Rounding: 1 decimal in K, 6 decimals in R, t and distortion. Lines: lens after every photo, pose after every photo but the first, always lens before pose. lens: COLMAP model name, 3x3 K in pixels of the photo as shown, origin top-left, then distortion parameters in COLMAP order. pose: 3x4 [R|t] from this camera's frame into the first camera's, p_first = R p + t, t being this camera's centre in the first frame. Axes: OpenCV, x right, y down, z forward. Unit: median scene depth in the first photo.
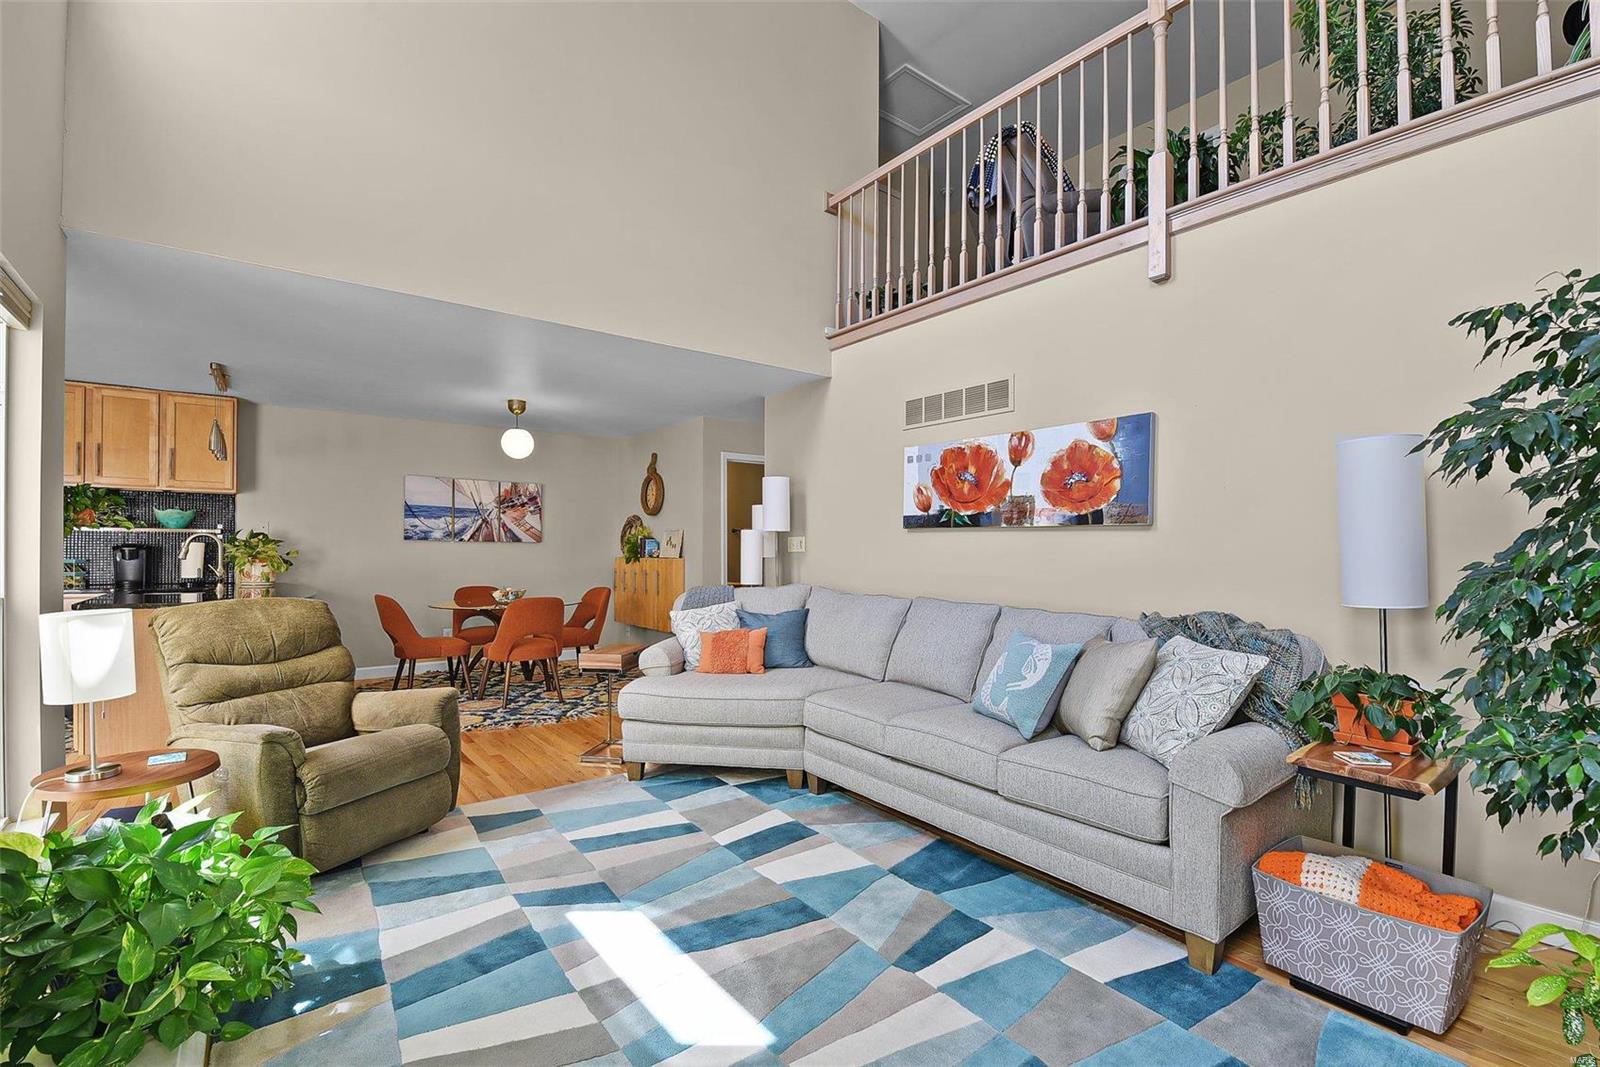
lens RADIAL K [[696.7, 0, 786.8], [0, 696.7, 547.7], [0, 0, 1]] dist [-0.004745, -0.003822]
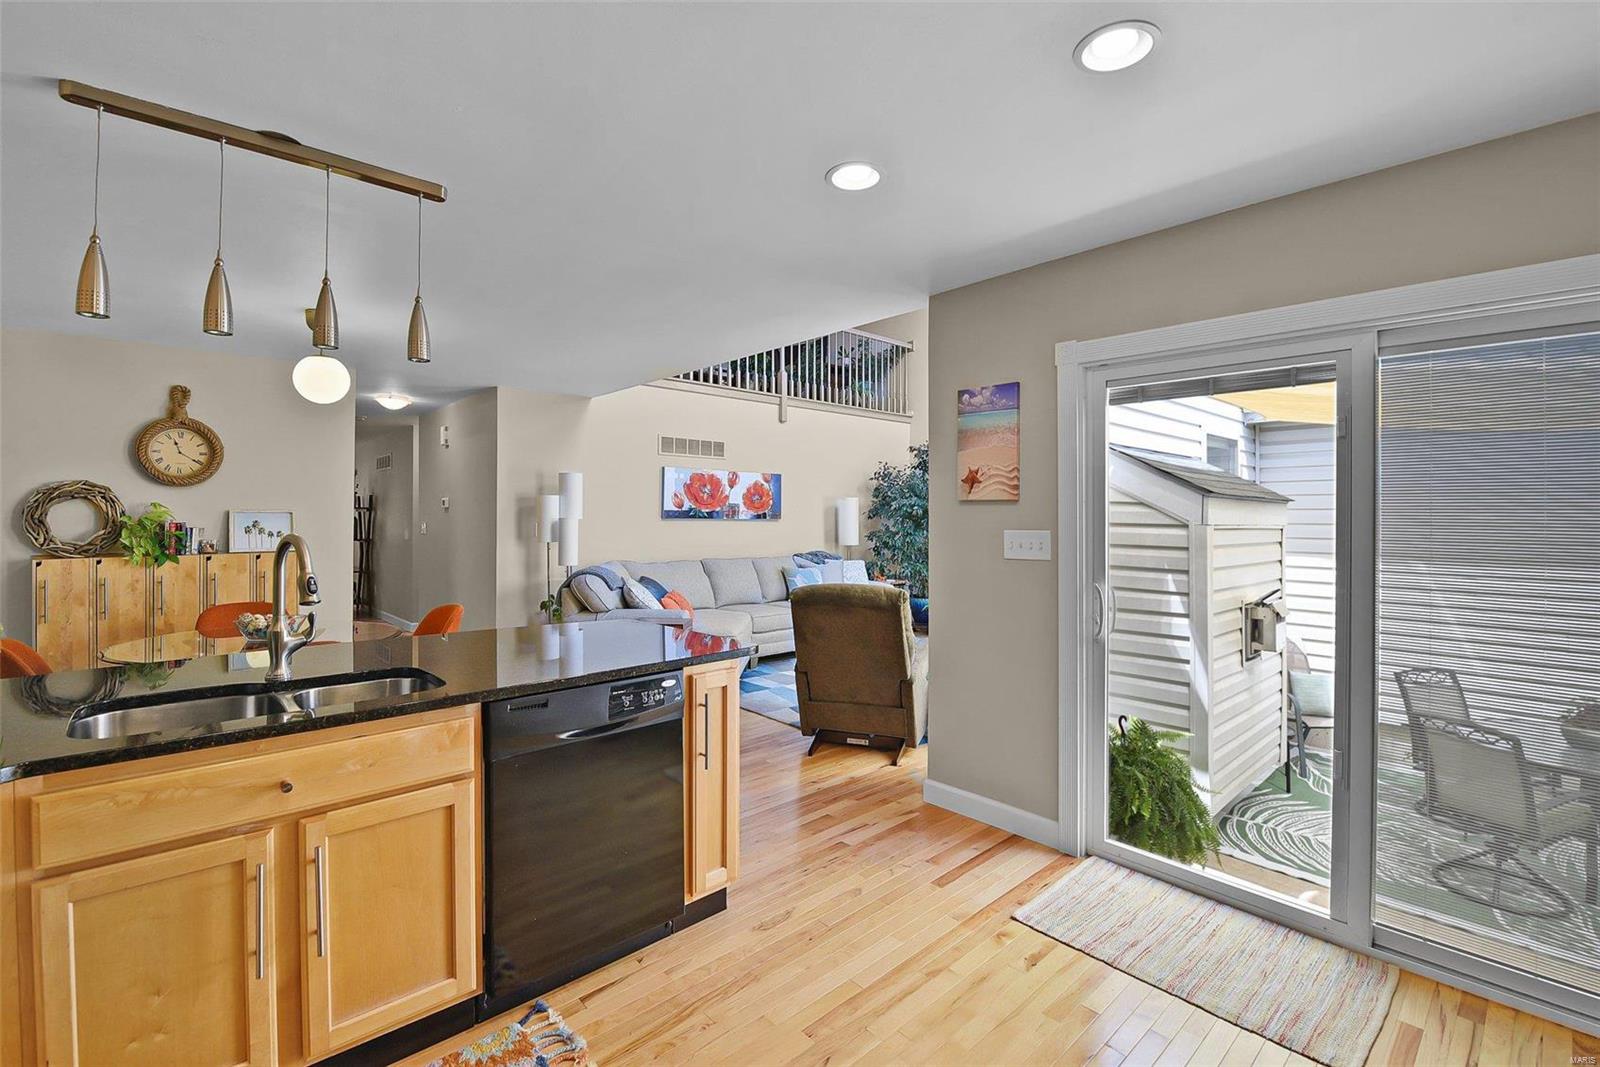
lens RADIAL K [[696.7, 0, 794.6], [0, 696.7, 516.6], [0, 0, 1]] dist [-0.004745, -0.003822]
pose [[-0.079523, -0.005065, 0.996820, -1.479800], [-0.002587, 0.999985, 0.004875, -0.041628], [-0.996830, -0.002191, -0.079534, 0.867007]]
